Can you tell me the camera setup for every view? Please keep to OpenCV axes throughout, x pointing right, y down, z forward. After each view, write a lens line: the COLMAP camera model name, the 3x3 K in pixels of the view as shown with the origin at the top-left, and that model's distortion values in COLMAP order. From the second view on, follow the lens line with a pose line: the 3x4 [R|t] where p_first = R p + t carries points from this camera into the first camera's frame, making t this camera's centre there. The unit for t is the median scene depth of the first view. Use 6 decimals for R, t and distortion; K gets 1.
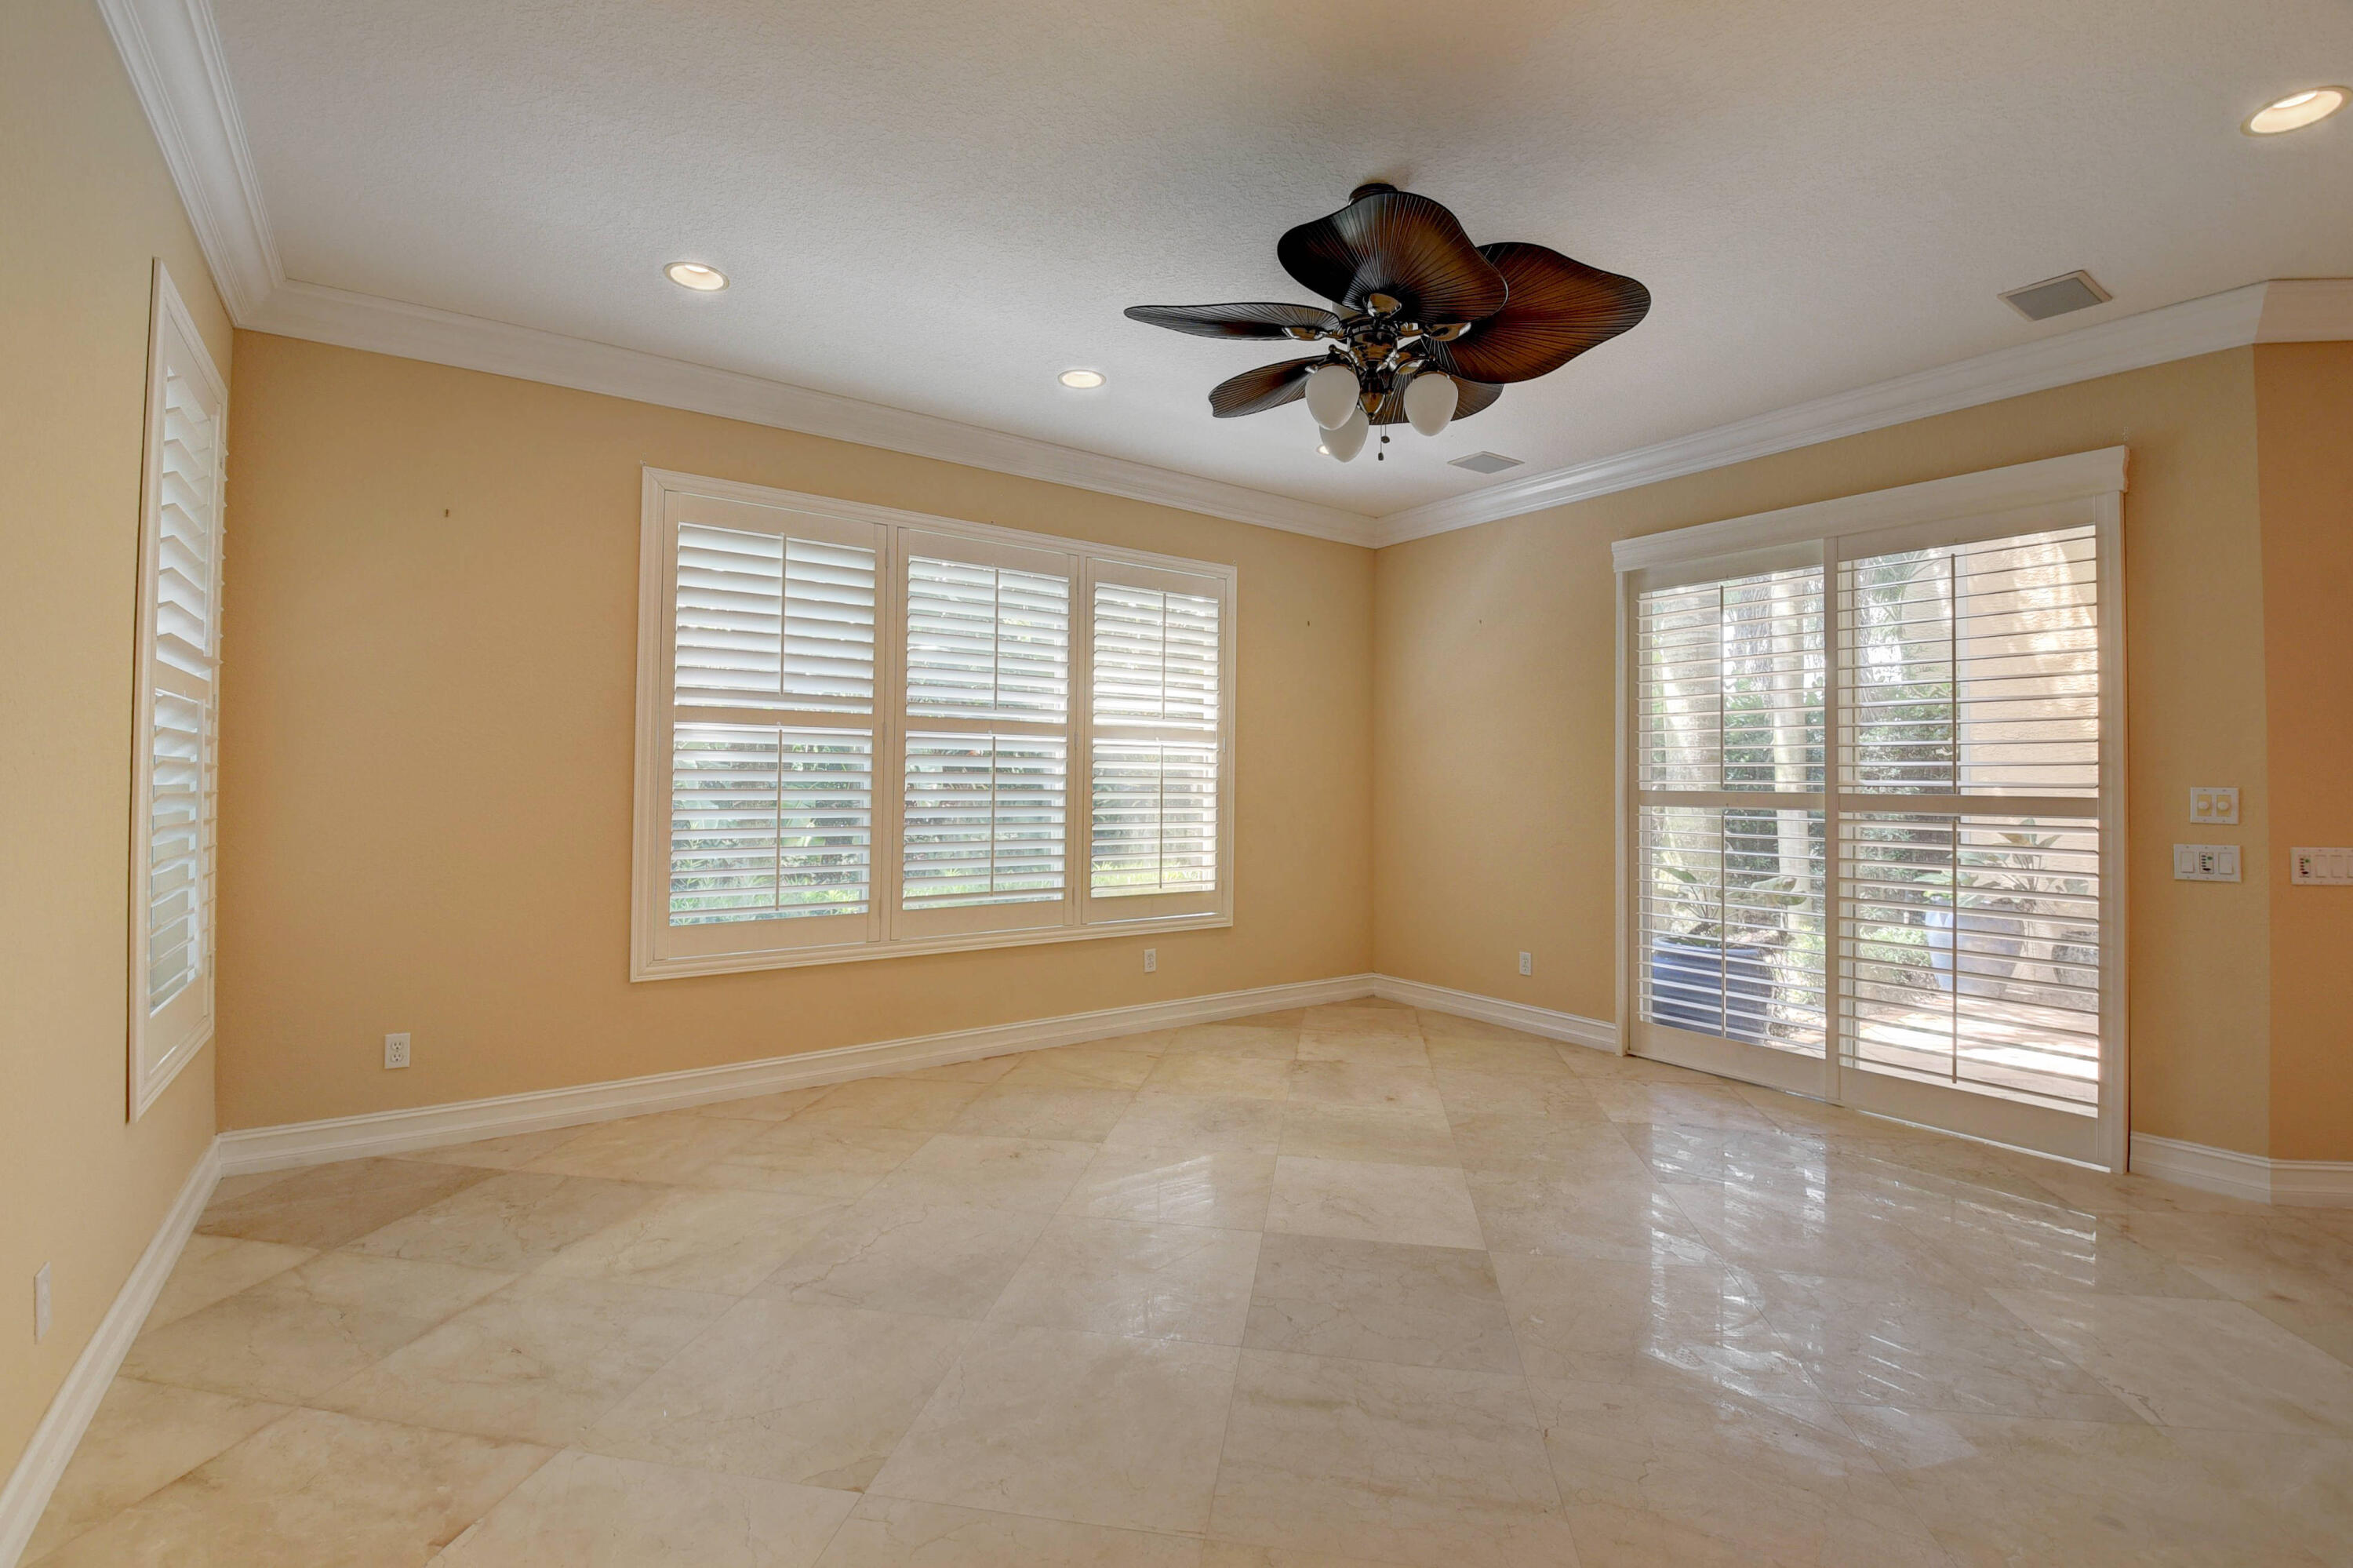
lens RADIAL K [[1035.4, 0, 1180.0], [0, 1035.4, 766.2], [0, 0, 1]] dist [-0.001285, -0.014693]
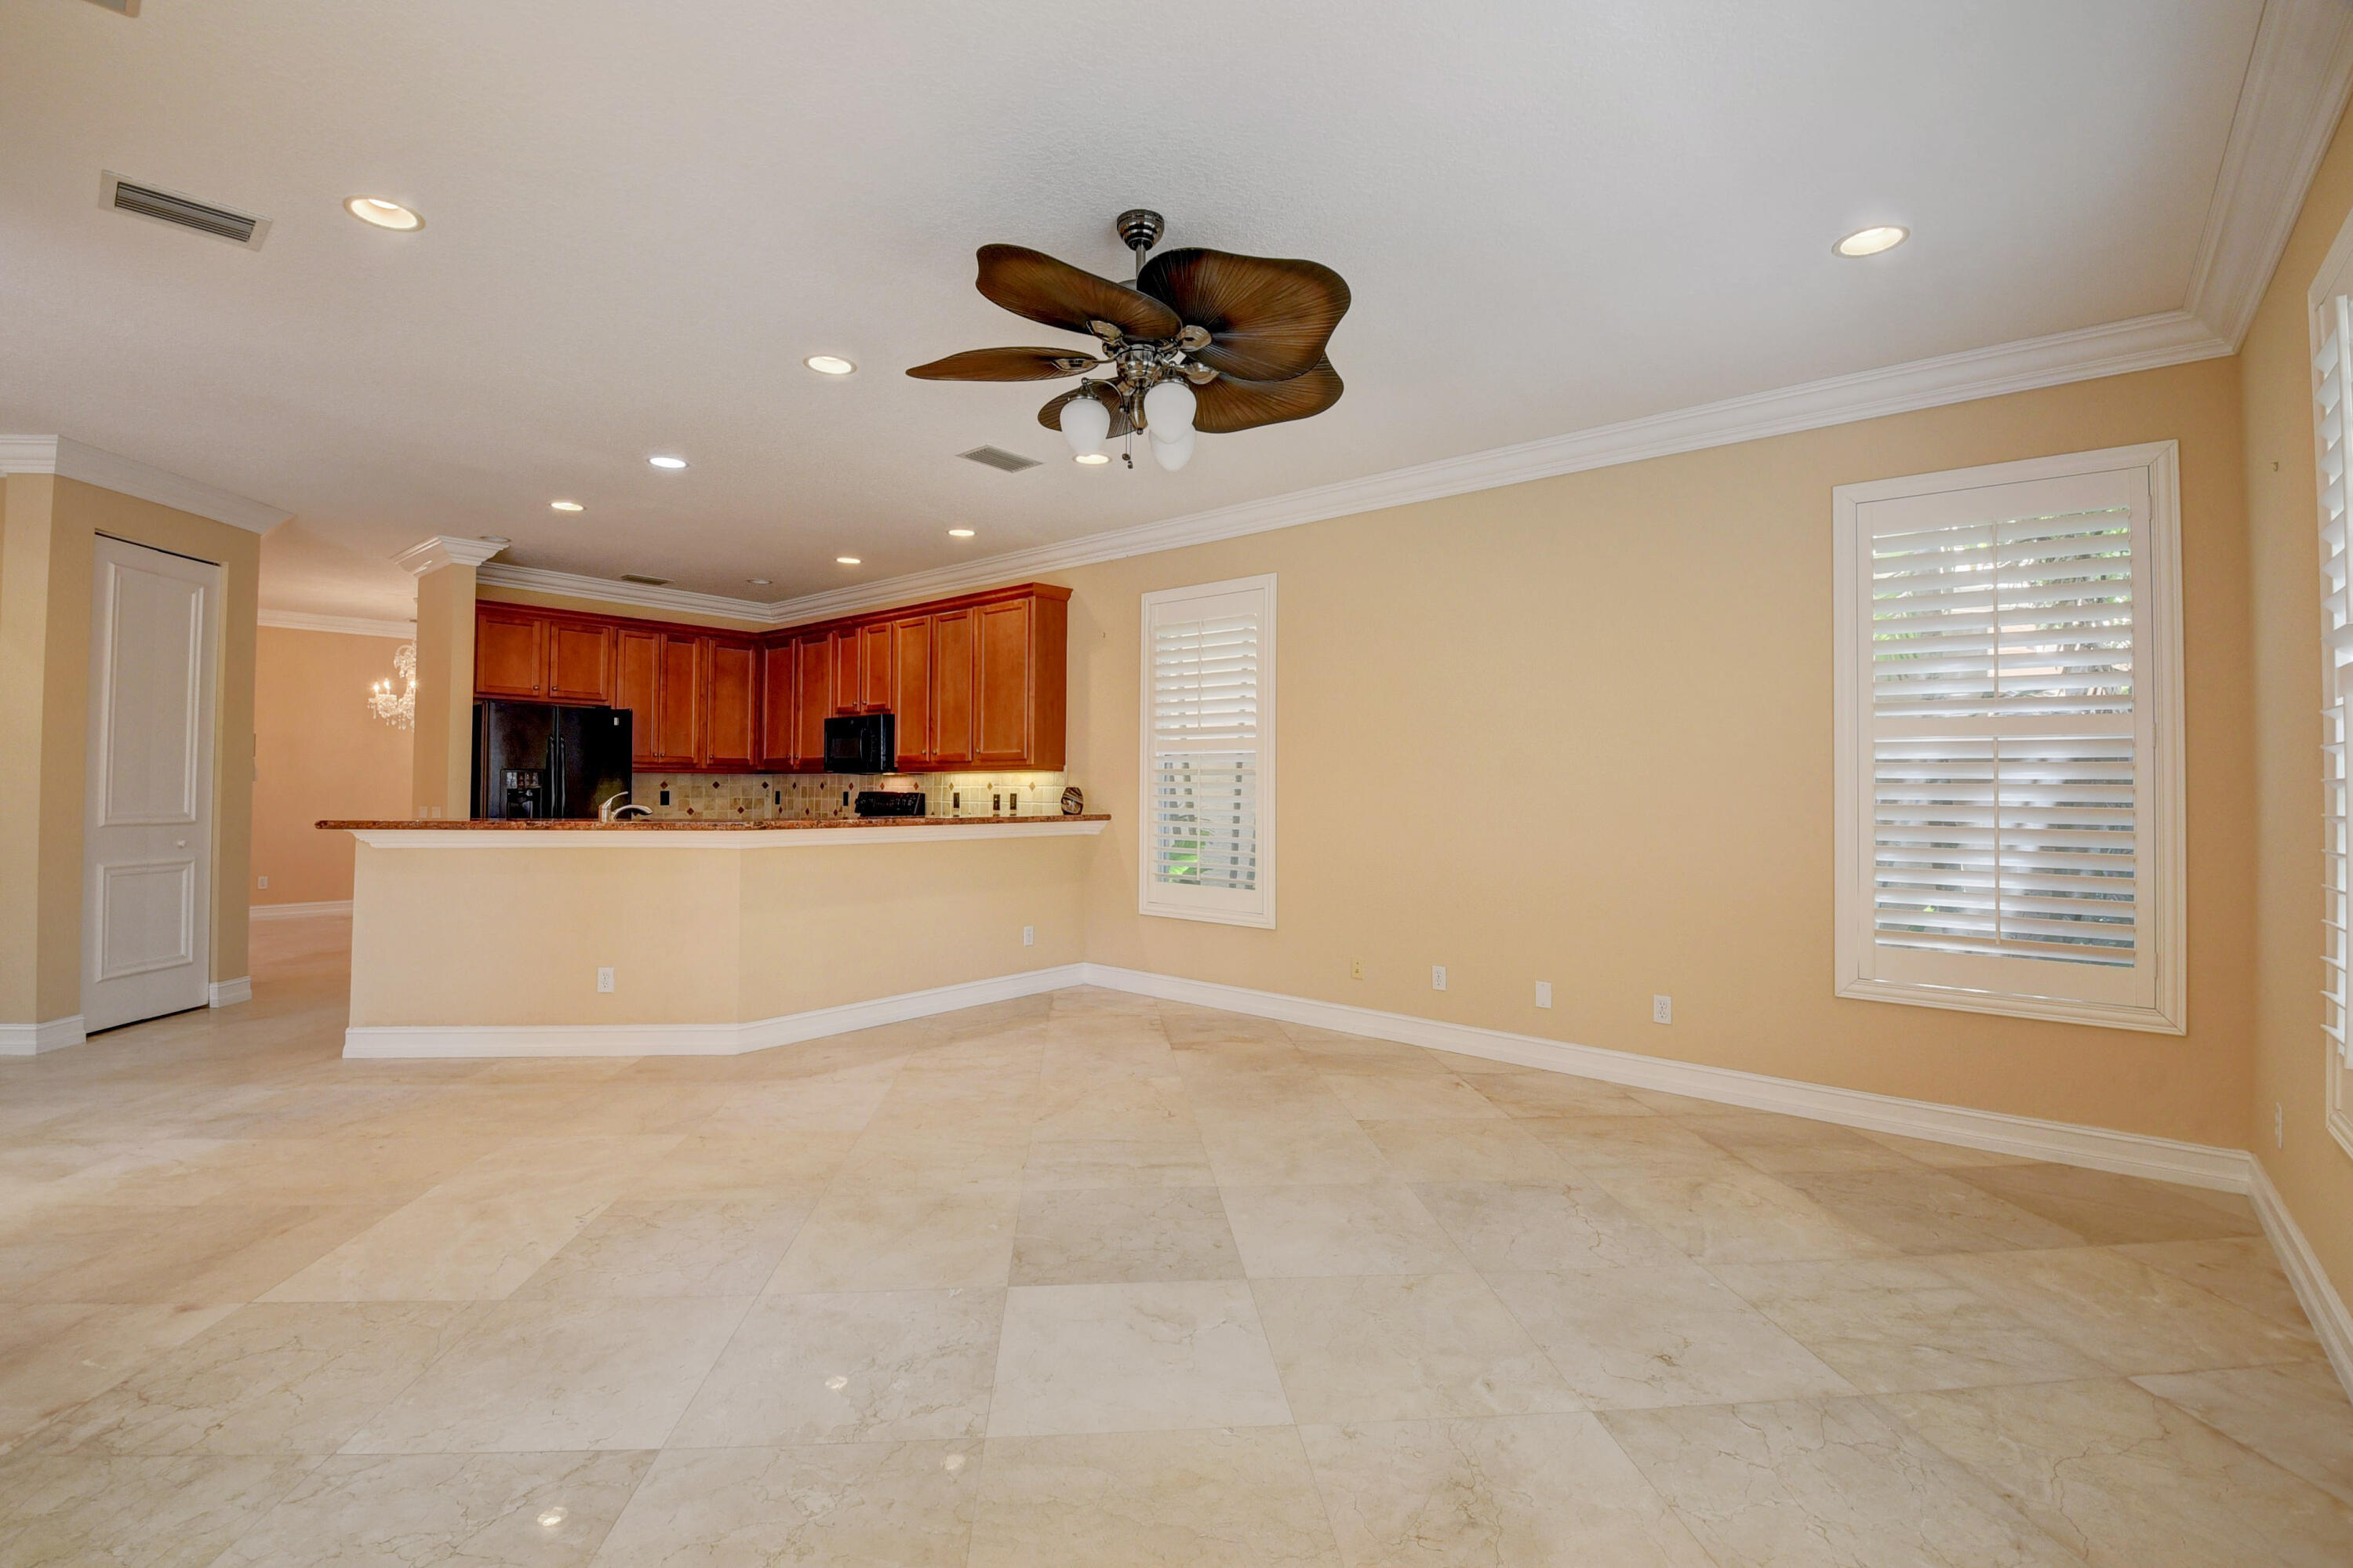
lens RADIAL K [[1035.4, 0, 1176.8], [0, 1035.4, 755.5], [0, 0, 1]] dist [-0.001285, -0.014693]
pose [[-0.968345, -0.024554, -0.248406, 0.281703], [-0.014300, 0.998973, -0.042999, 0.021619], [0.249206, -0.038086, -0.967701, 1.402230]]
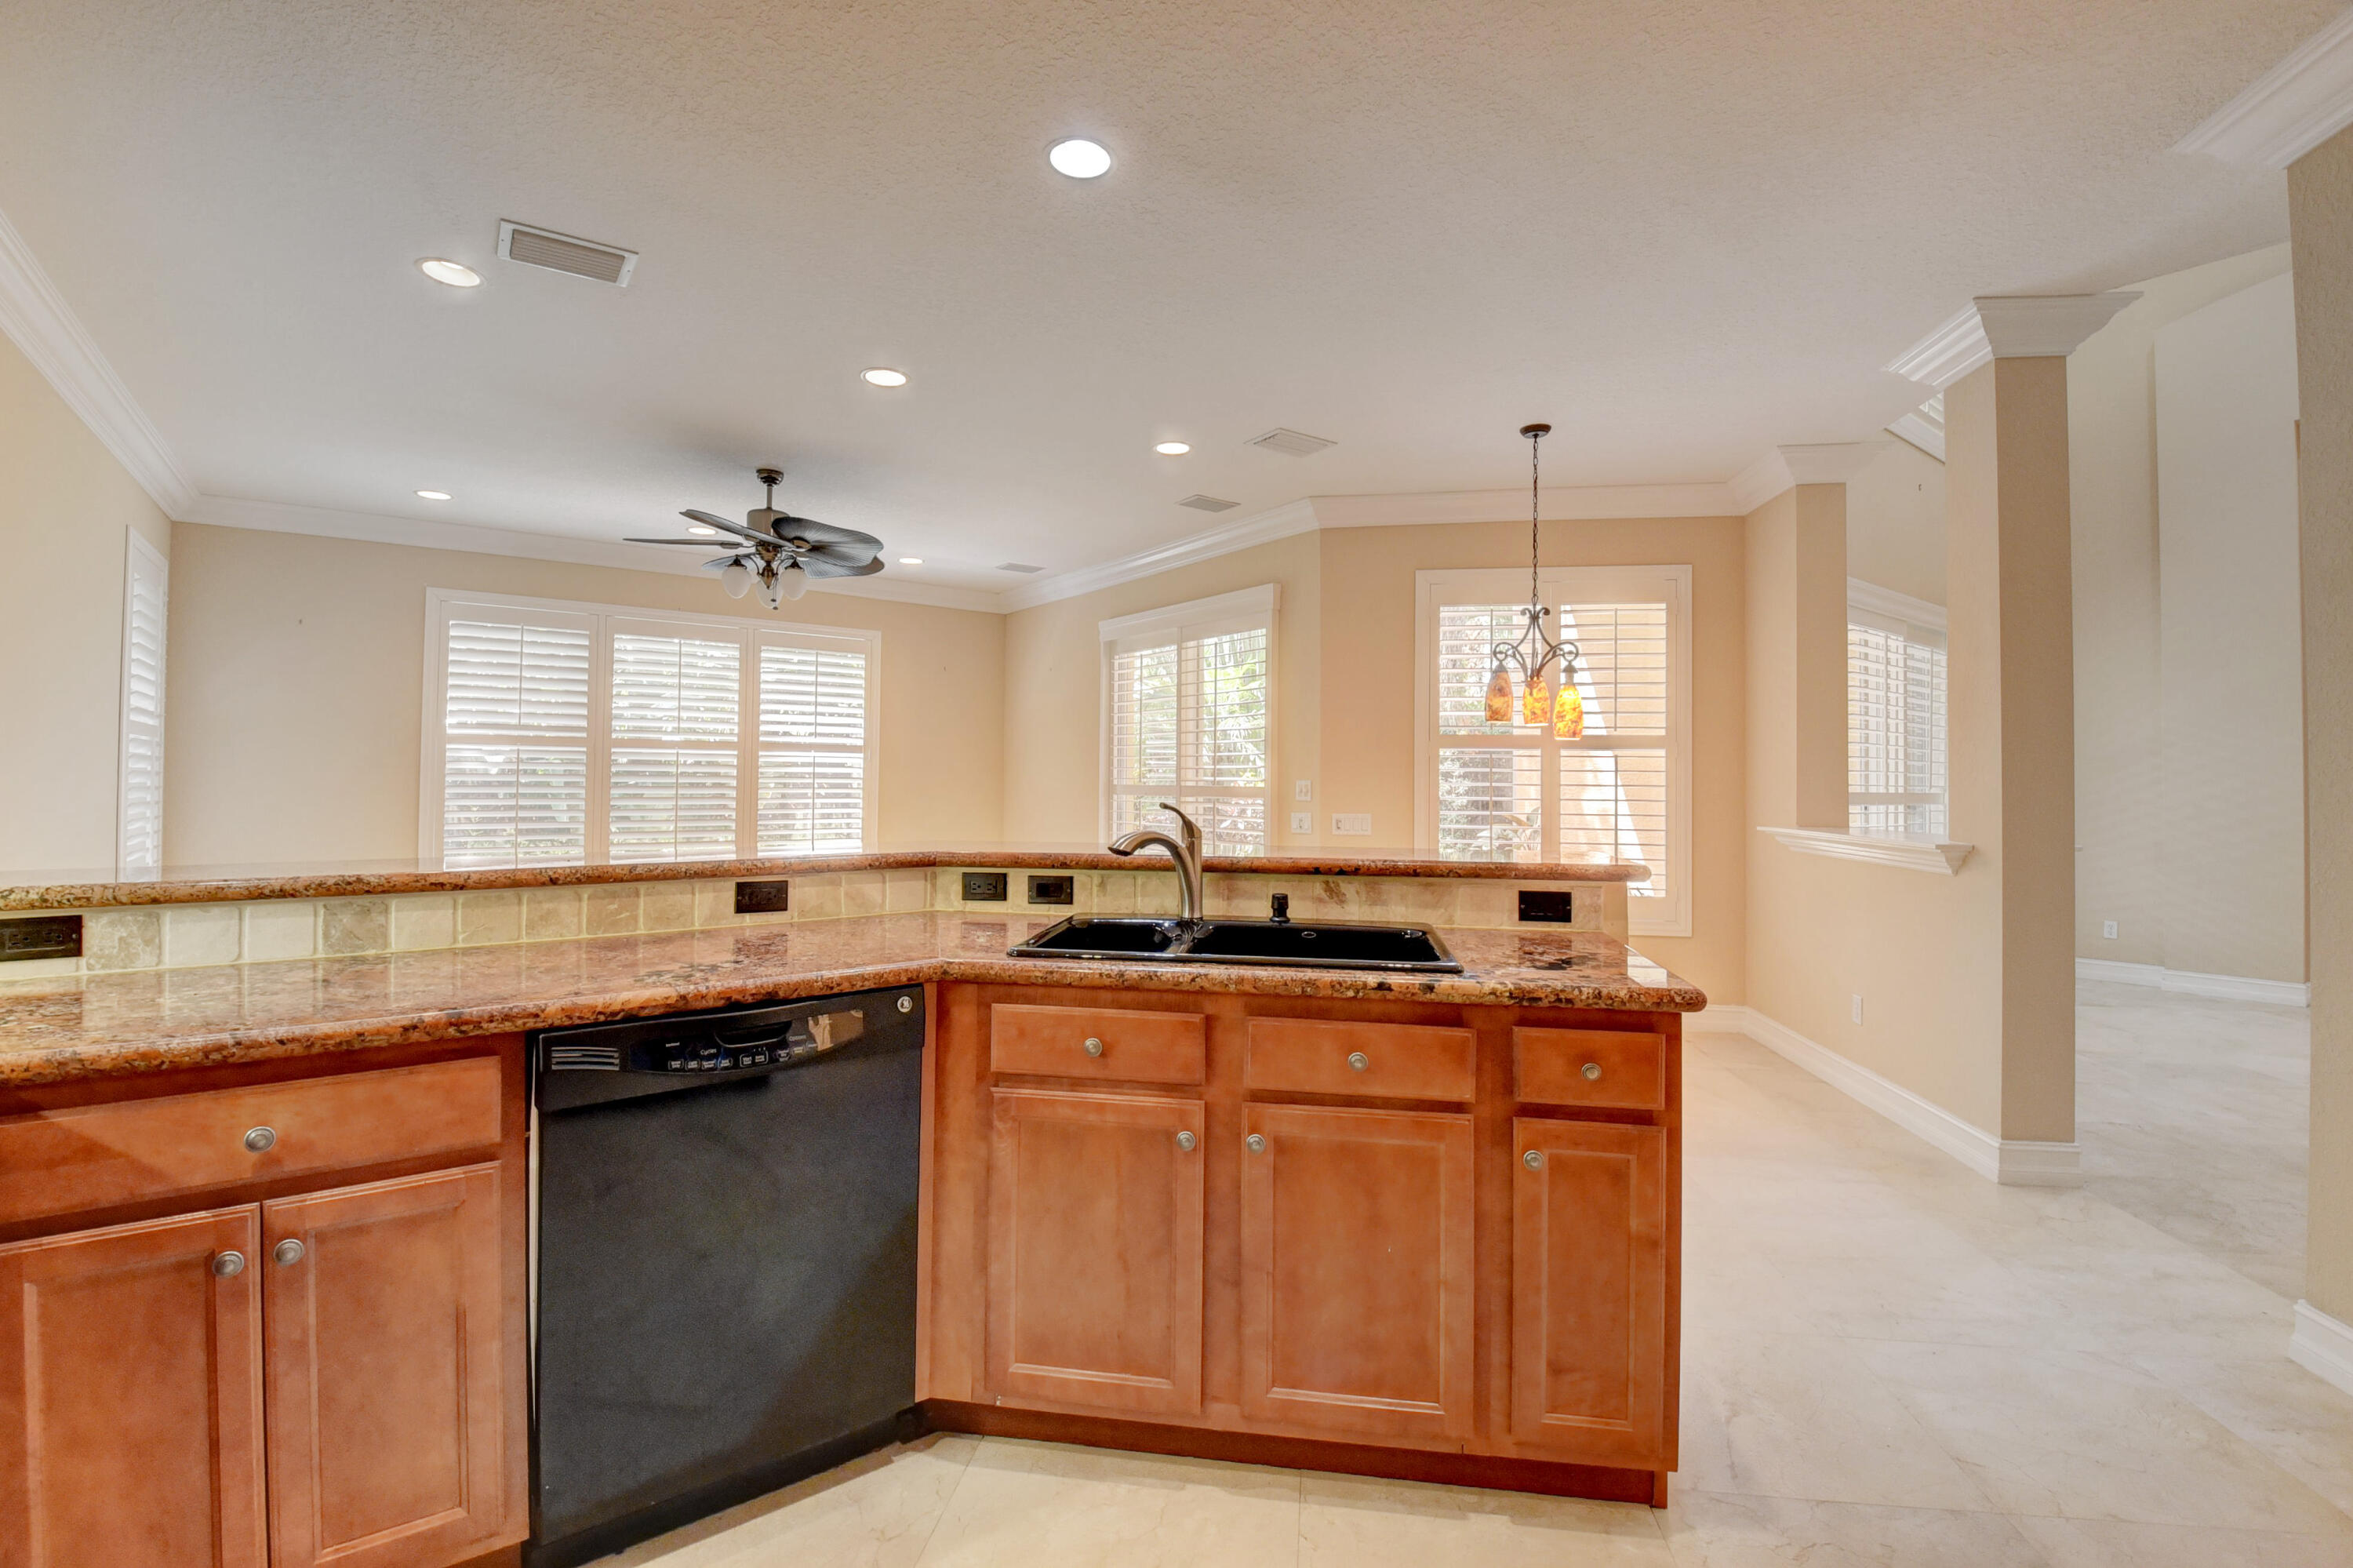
lens RADIAL K [[1035.4, 0, 1182.6], [0, 1035.4, 767.4], [0, 0, 1]] dist [-0.001285, -0.014693]
pose [[0.999676, -0.002695, 0.025295, 0.631893], [0.002724, 0.999996, -0.001098, -0.000232], [-0.025292, 0.001166, 0.999679, -0.656110]]
